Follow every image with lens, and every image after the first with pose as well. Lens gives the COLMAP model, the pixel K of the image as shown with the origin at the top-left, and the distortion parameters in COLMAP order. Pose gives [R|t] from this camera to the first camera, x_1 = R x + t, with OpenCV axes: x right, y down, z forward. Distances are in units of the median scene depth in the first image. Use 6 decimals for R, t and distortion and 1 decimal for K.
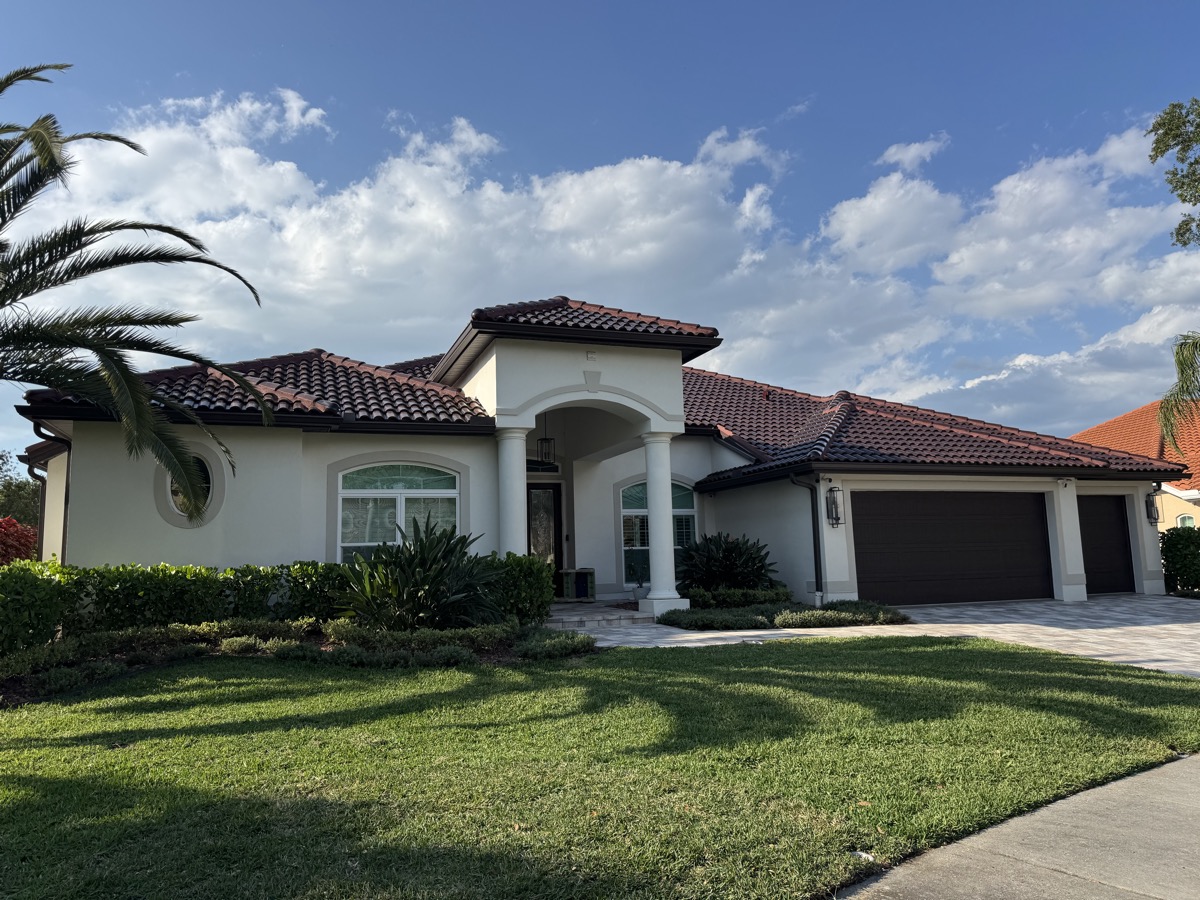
lens RADIAL K [[828.6, 0, 563.6], [0, 828.6, 449.4], [0, 0, 1]] dist [0.045106, 0.000342]
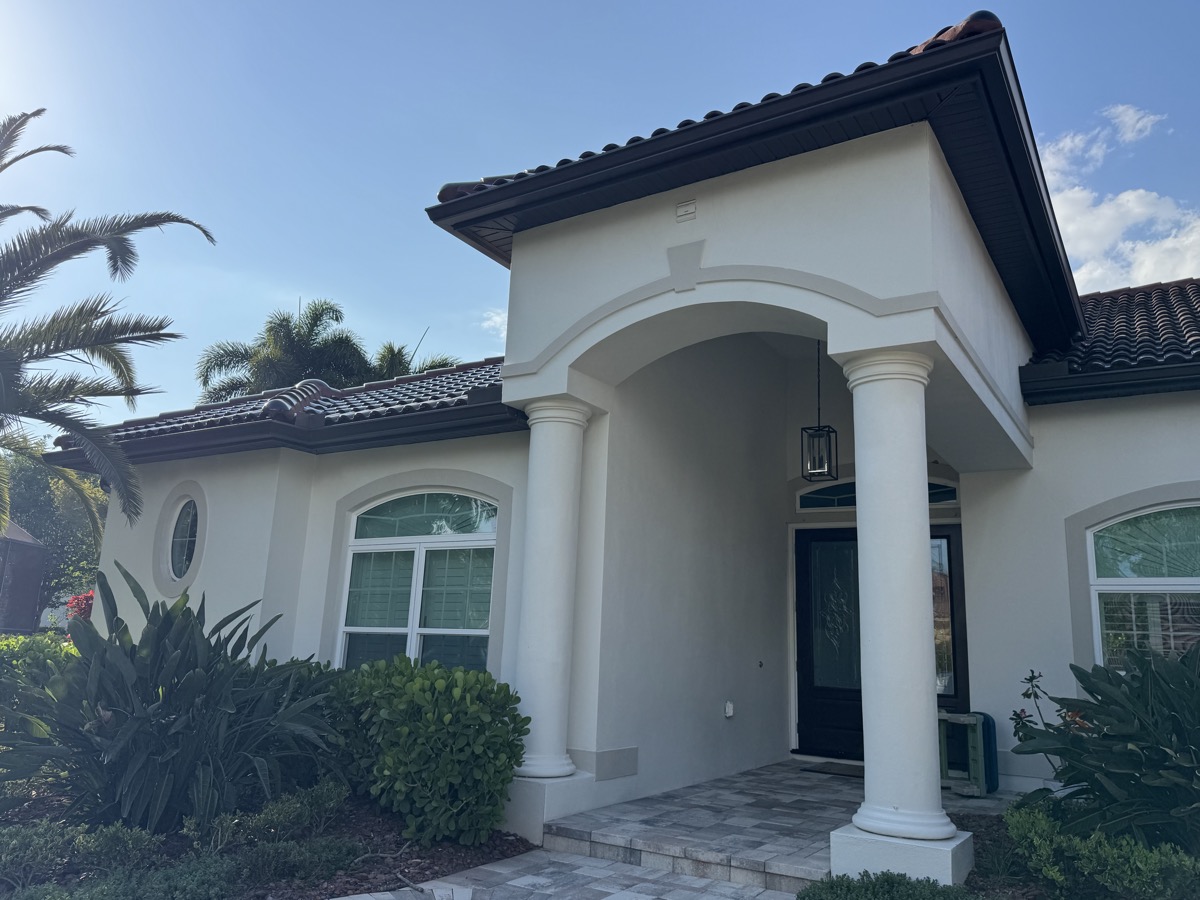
lens RADIAL K [[876.1, 0, 666.5], [0, 876.1, 449.1], [0, 0, 1]] dist [0.035929, -0.072101]
pose [[0.648829, -0.117336, -0.751833, 0.315639], [0.058245, 0.992799, -0.104678, 0.051527], [0.758702, 0.024128, 0.650991, 0.619720]]
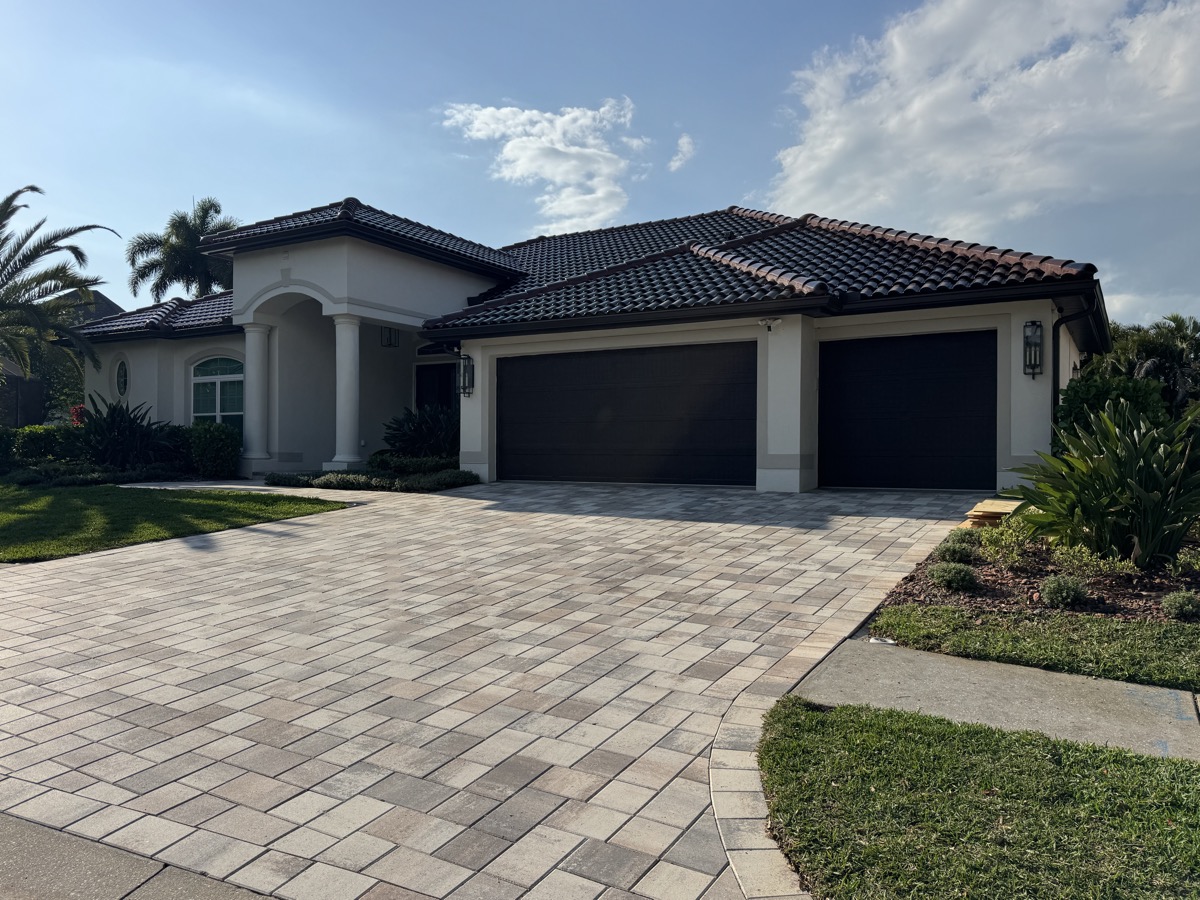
lens RADIAL K [[876.1, 0, 666.5], [0, 876.1, 449.1], [0, 0, 1]] dist [0.035929, -0.072101]
pose [[0.668131, 0.027394, -0.743539, 1.177607], [0.084855, 0.989996, 0.112724, 0.056472], [0.739189, -0.138407, 0.659122, 0.480827]]
